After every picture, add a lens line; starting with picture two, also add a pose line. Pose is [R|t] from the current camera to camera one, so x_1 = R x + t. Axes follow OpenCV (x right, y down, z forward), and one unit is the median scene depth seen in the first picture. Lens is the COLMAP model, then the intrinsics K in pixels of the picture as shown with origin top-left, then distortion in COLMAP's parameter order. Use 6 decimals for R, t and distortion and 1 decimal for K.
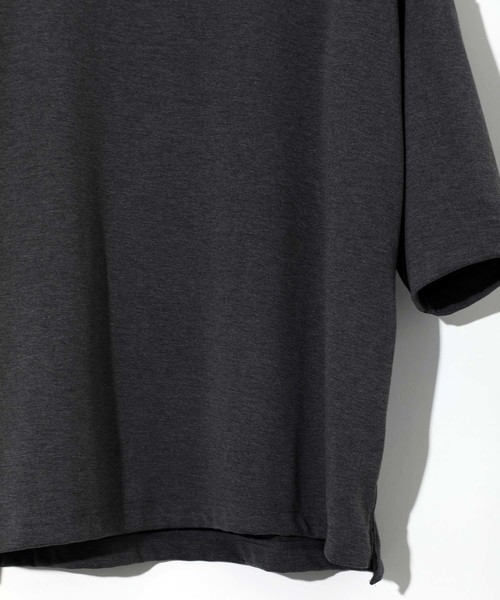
lens RADIAL K [[1484.8, 0, 250.0], [0, 1484.8, 300.0], [0, 0, 1]] dist [0.205117, 0.588744]
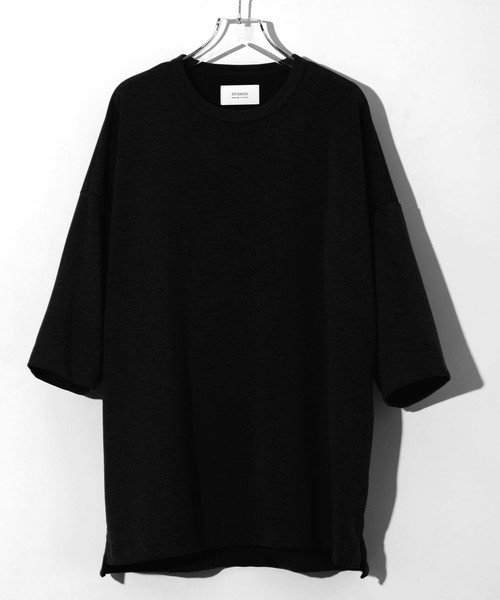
lens RADIAL K [[1521.1, 0, 233.9], [0, 1521.1, 299.0], [0, 0, 1]] dist [0.170946, -0.010509]
pose [[0.999728, -0.022142, 0.007357, -0.060463], [0.022180, 0.999741, -0.005116, -0.102303], [-0.007242, 0.005277, 0.999960, -0.630384]]
